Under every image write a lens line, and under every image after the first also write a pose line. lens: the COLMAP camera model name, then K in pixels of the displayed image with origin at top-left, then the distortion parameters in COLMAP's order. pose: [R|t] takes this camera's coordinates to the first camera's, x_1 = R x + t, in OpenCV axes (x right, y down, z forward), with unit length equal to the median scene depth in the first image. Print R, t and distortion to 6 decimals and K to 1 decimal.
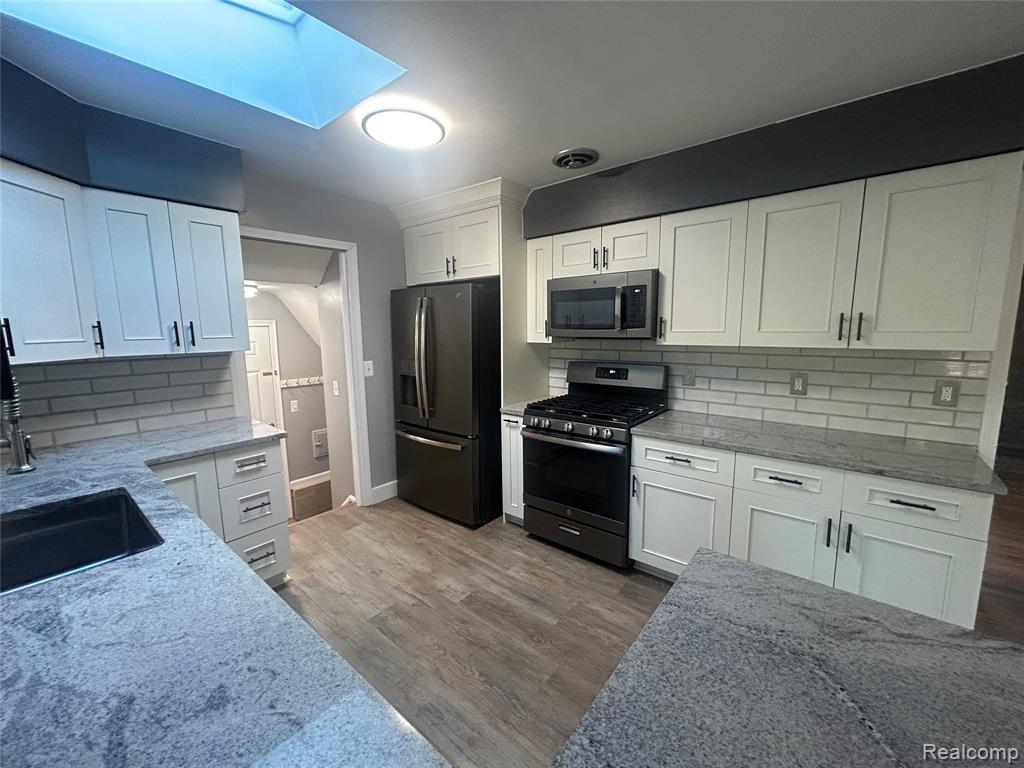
lens RADIAL K [[411.2, 0, 511.0], [0, 411.2, 383.4], [0, 0, 1]] dist [0.000225, -0.000008]
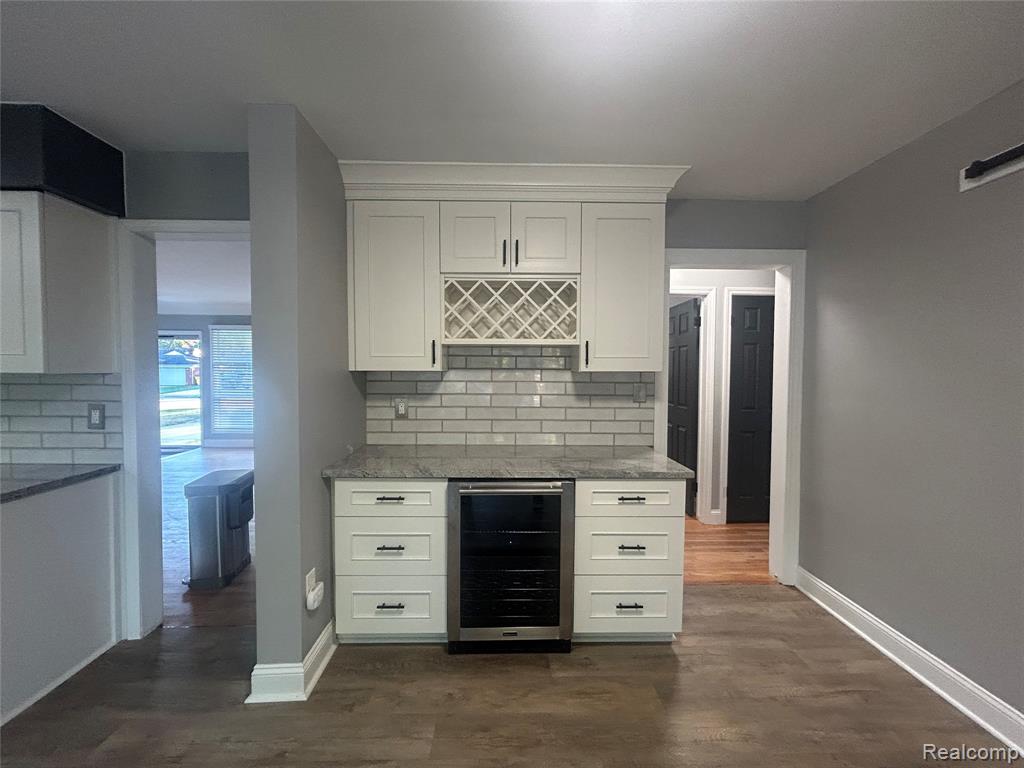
lens RADIAL K [[411.2, 0, 511.9], [0, 411.2, 383.6], [0, 0, 1]] dist [0.000225, -0.000008]
pose [[0.755898, -0.005899, 0.654662, 0.960928], [0.074835, 0.994184, -0.077449, 0.082562], [-0.650398, 0.107535, 0.751943, -0.389198]]
